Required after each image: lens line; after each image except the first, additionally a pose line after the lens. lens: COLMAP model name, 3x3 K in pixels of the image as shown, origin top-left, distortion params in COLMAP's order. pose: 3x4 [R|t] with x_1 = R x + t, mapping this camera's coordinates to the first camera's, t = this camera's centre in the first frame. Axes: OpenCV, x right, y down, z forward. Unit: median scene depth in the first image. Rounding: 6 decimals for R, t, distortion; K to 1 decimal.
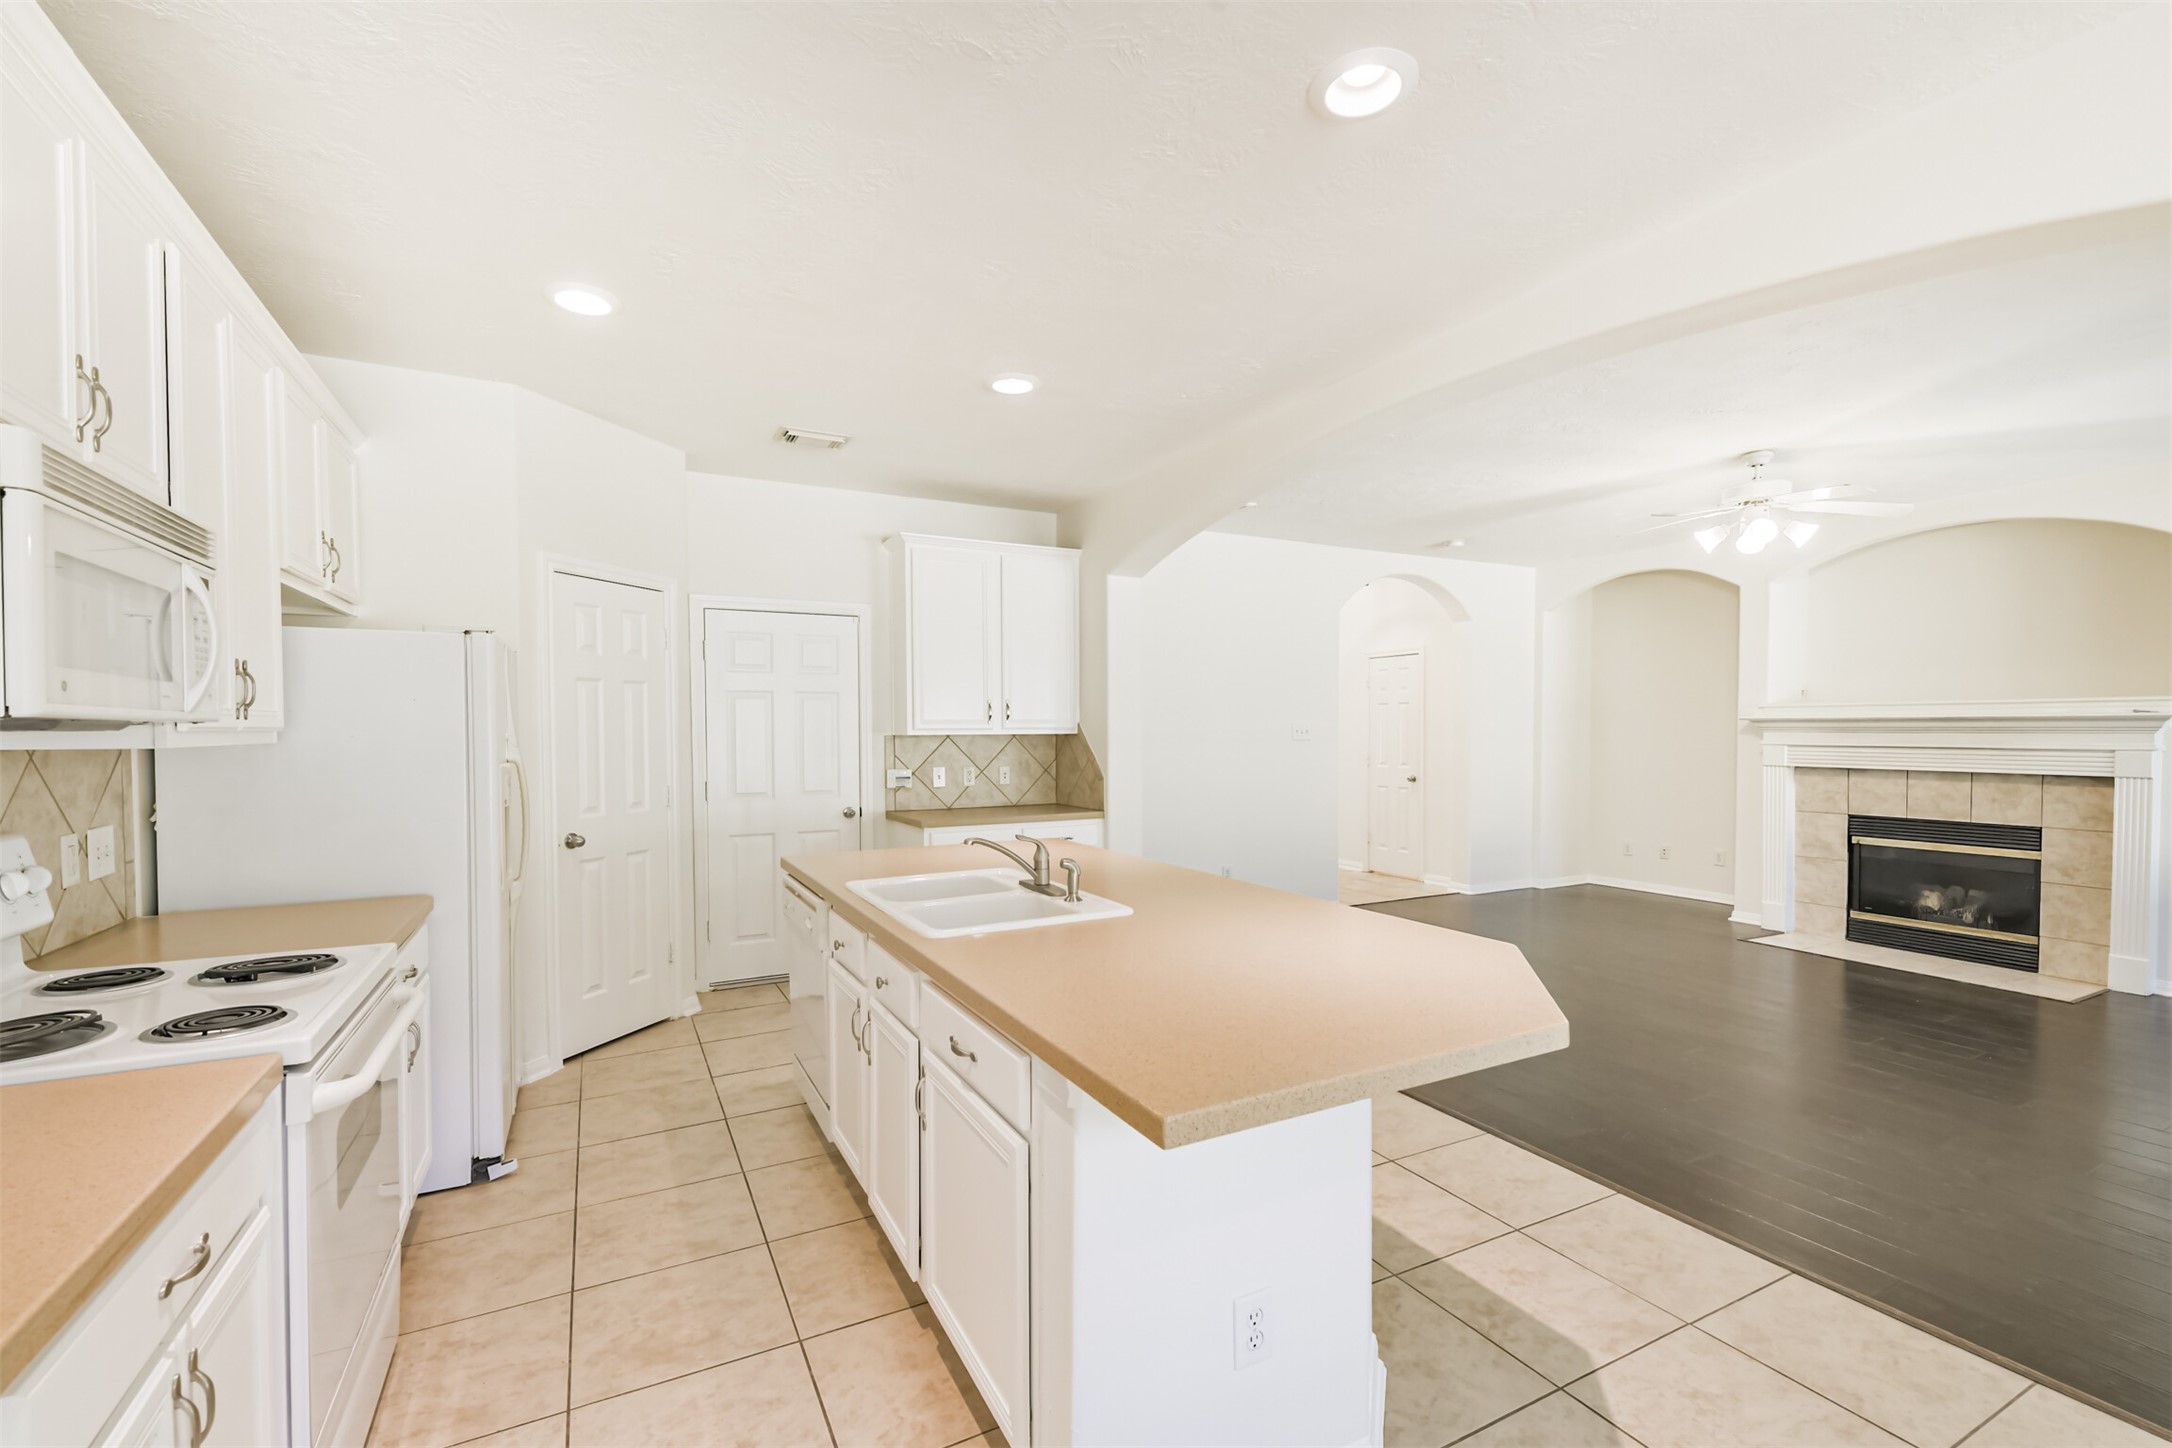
lens RADIAL K [[935.1, 0, 1089.7], [0, 935.1, 753.1], [0, 0, 1]] dist [0.019080, -0.008303]
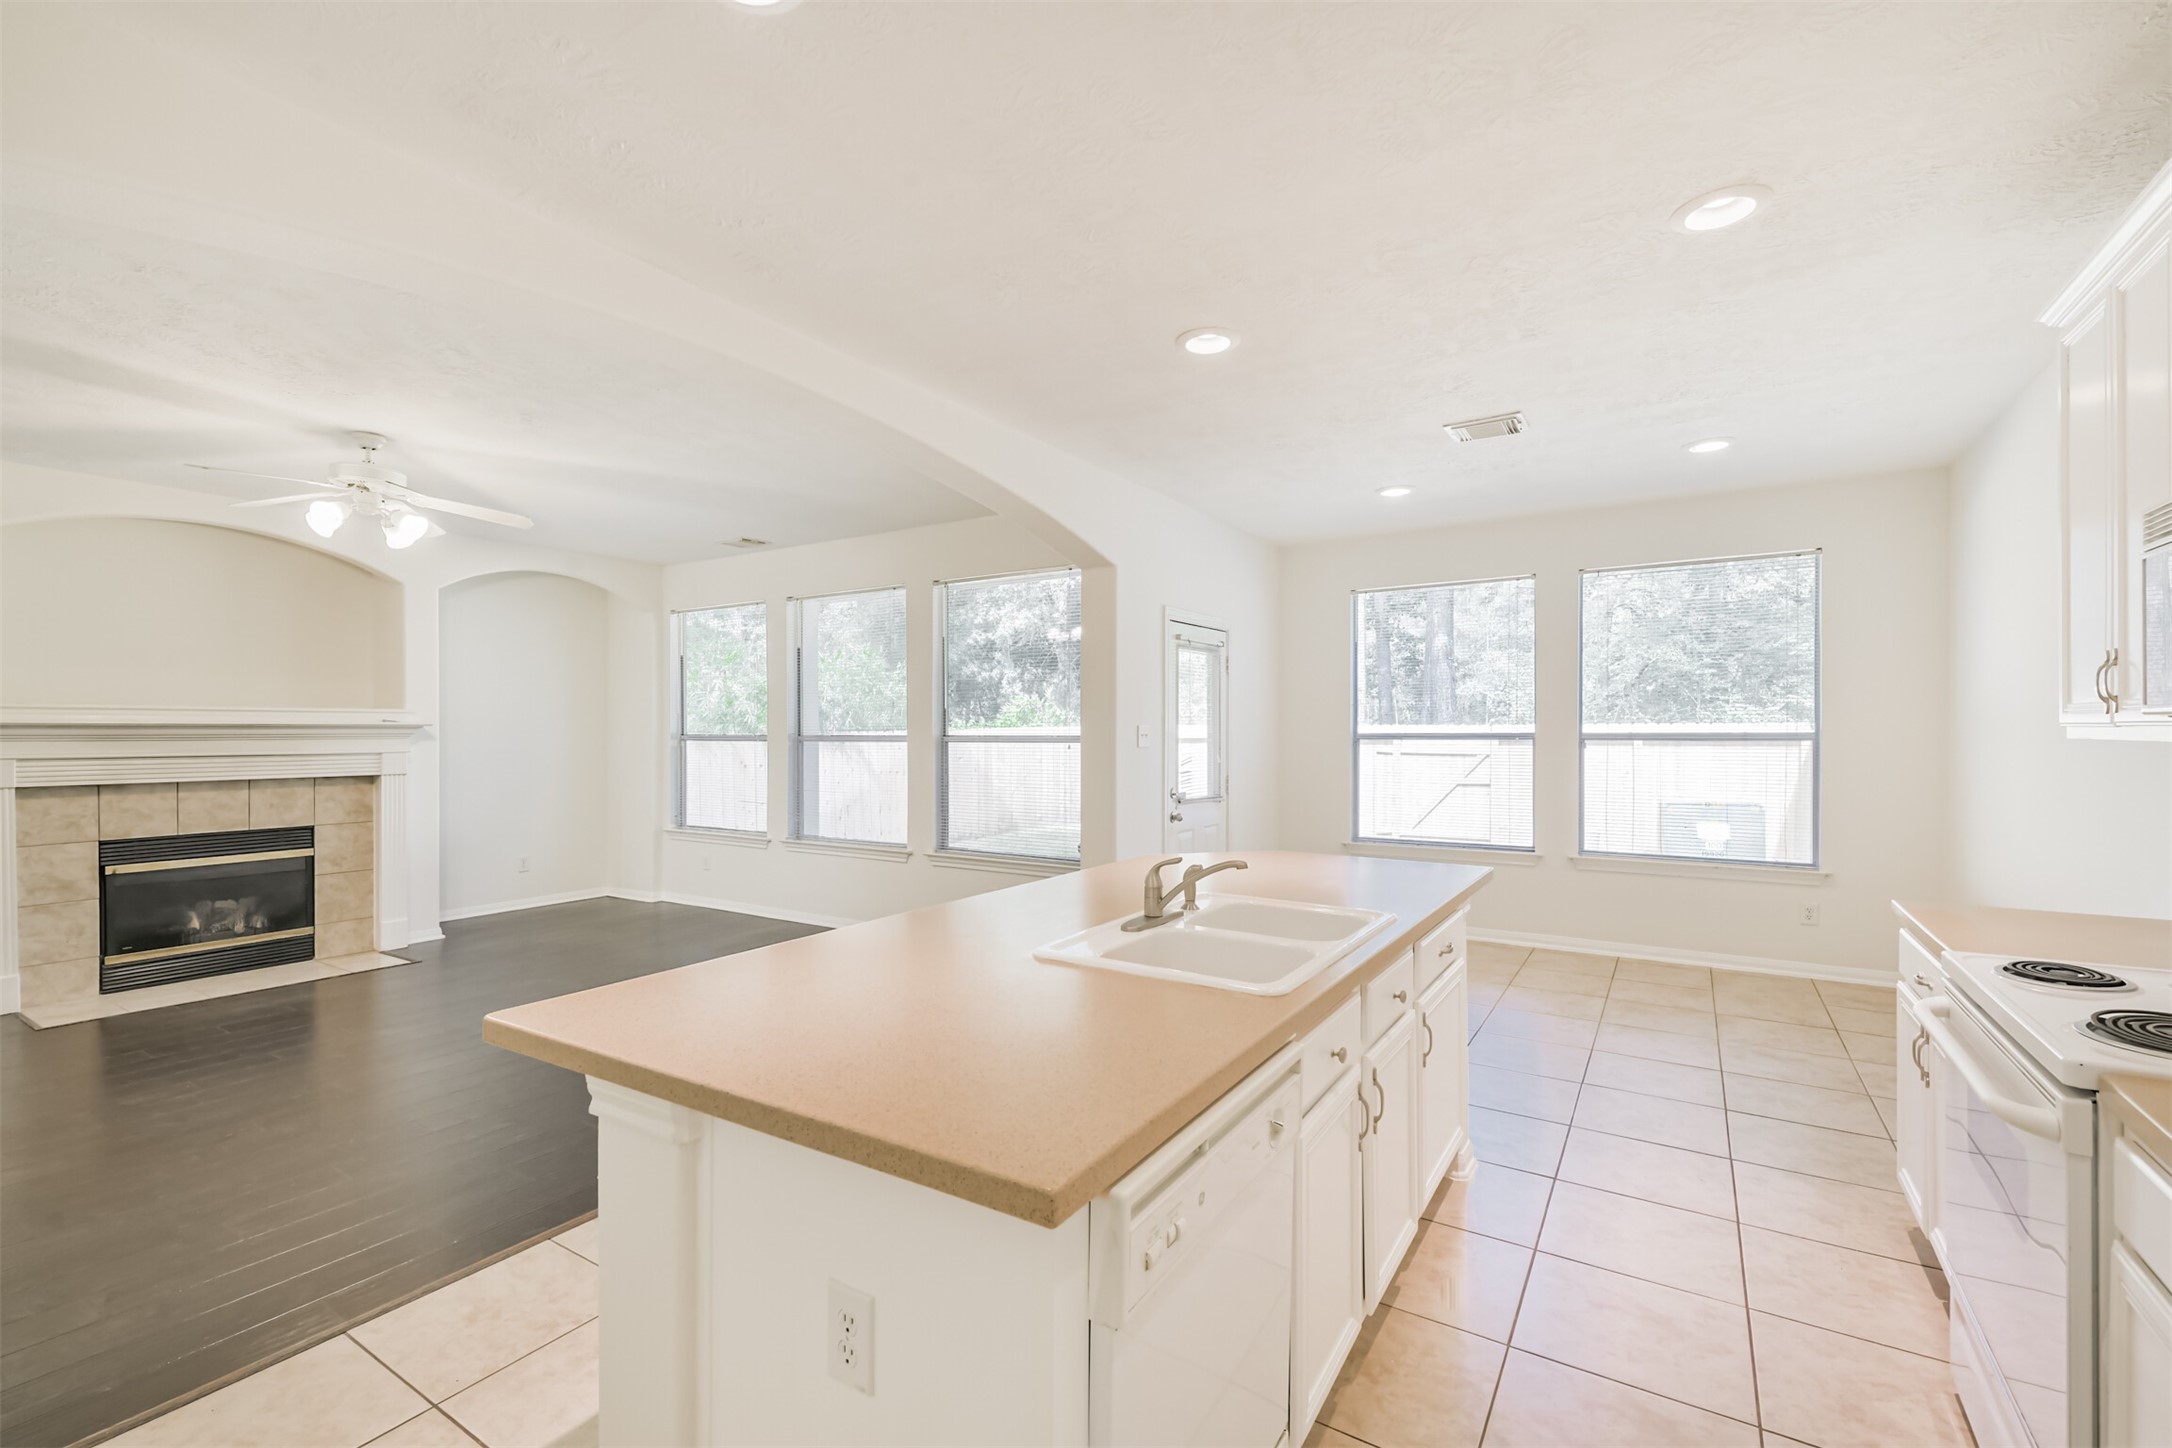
lens RADIAL K [[929.4, 0, 1093.8], [0, 929.4, 732.7], [0, 0, 1]] dist [0.019814, -0.010045]
pose [[-0.495834, 0.002847, 0.868413, -0.373036], [0.028461, 0.999511, 0.012974, -0.016927], [-0.867951, 0.031148, -0.495673, 0.726856]]
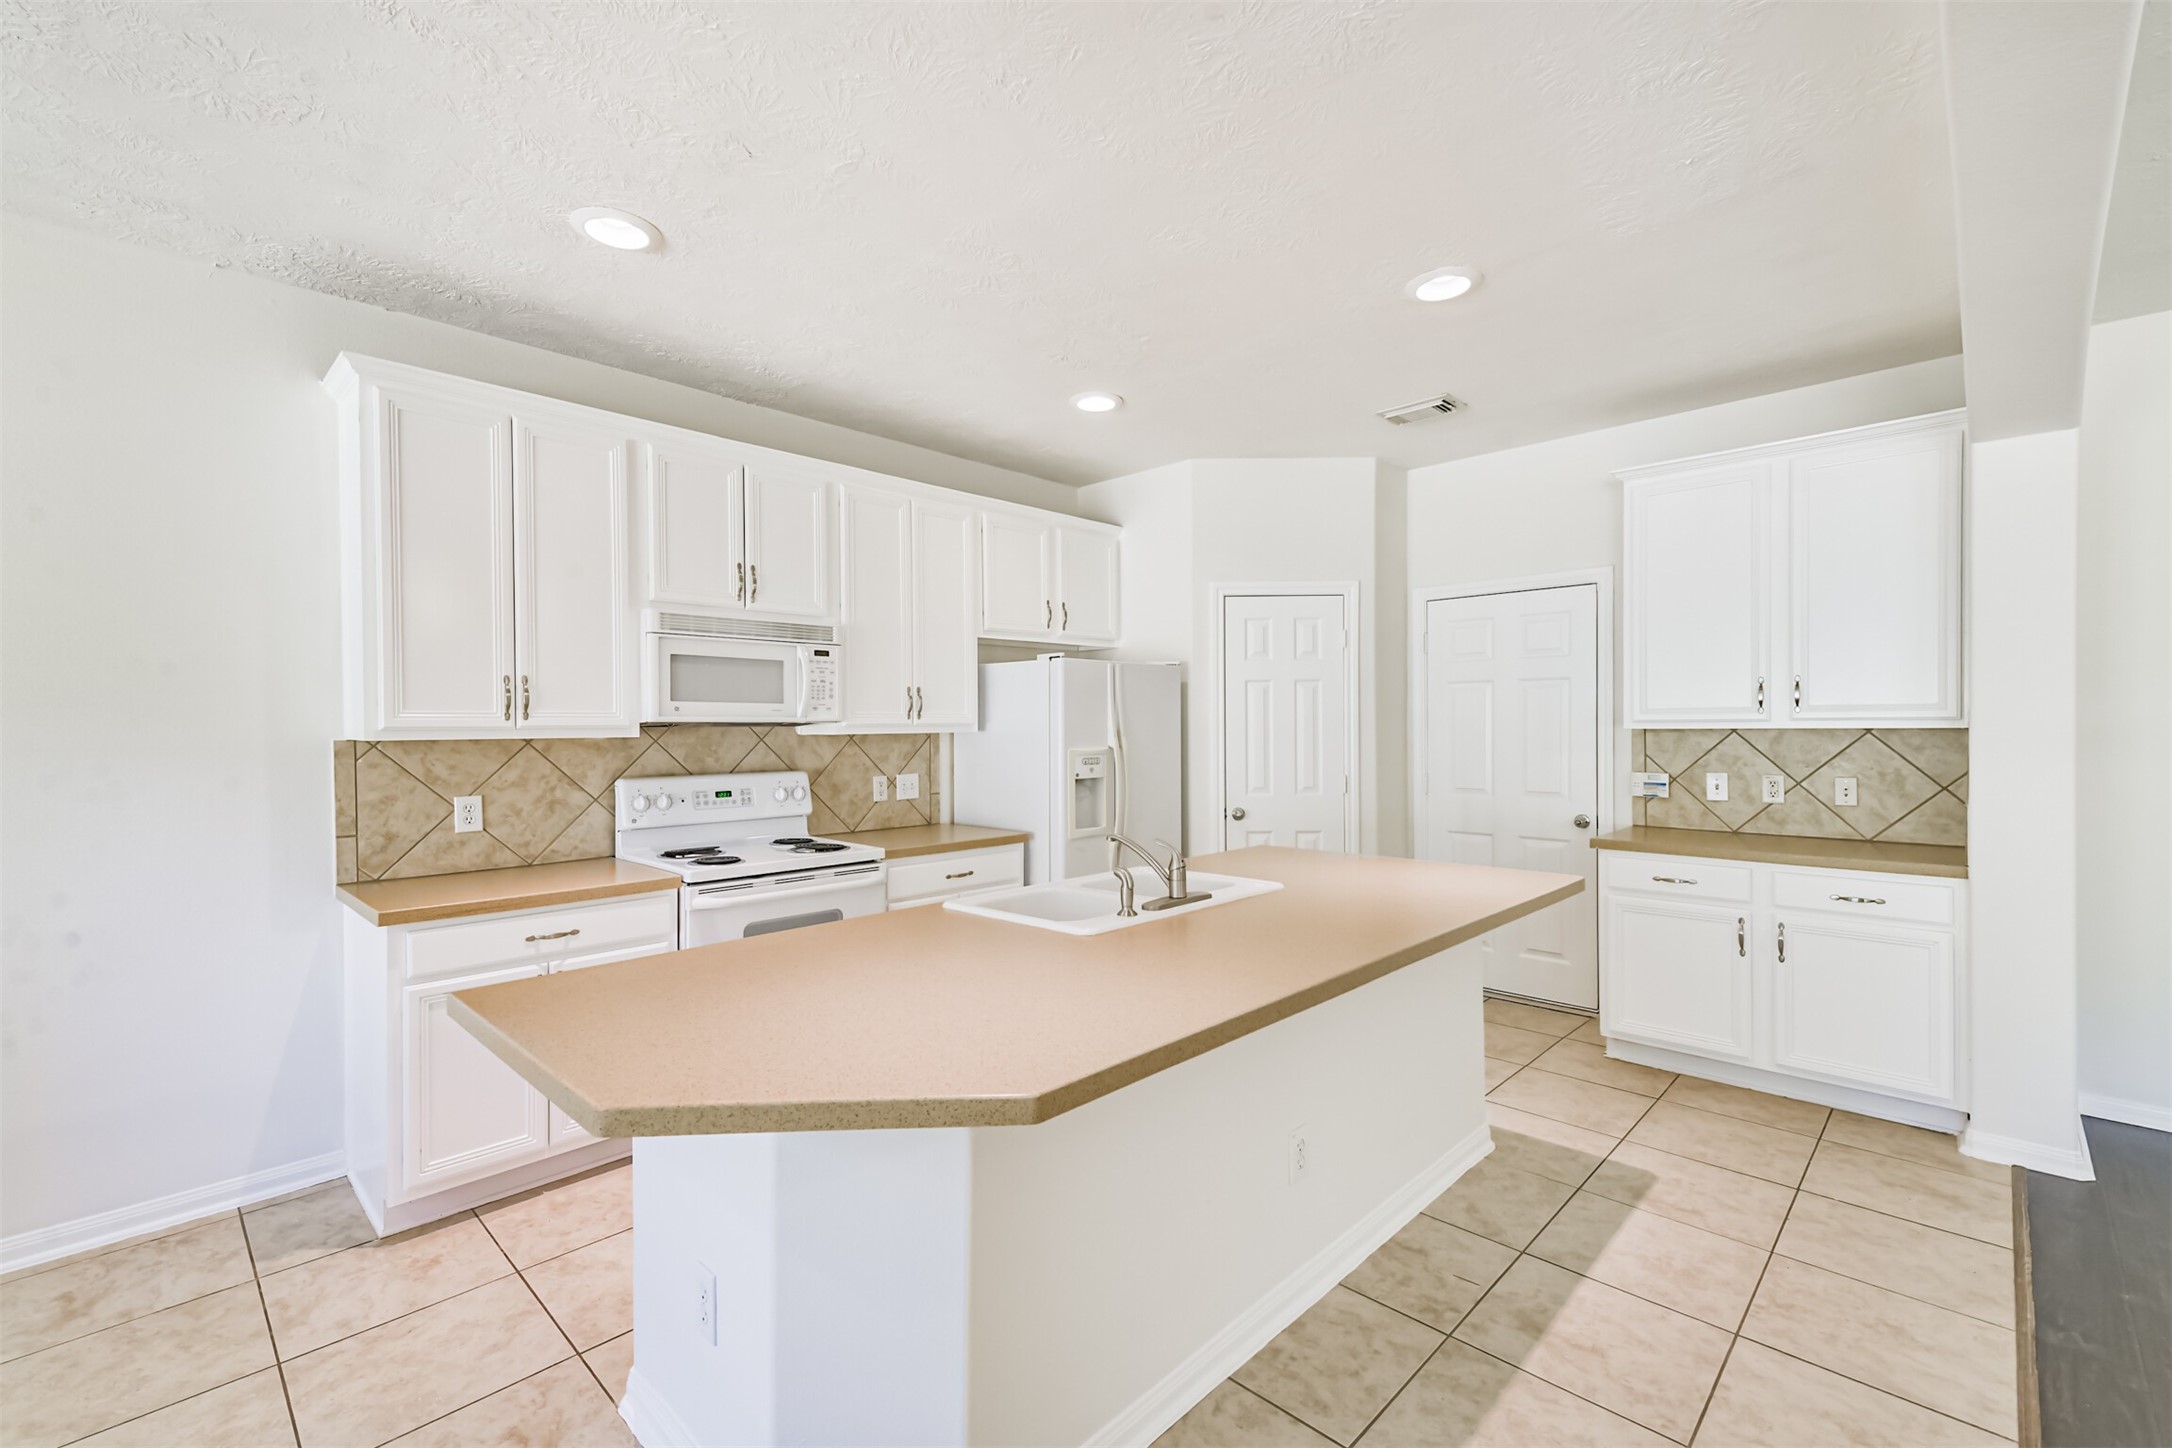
lens RADIAL K [[926.4, 0, 1089.7], [0, 926.4, 729.3], [0, 0, 1]] dist [0.032897, -0.008101]
pose [[0.311566, 0.007173, -0.950197, 0.386602], [-0.019926, 0.999801, 0.001014, -0.010100], [0.950016, 0.018617, 0.311647, 0.318737]]
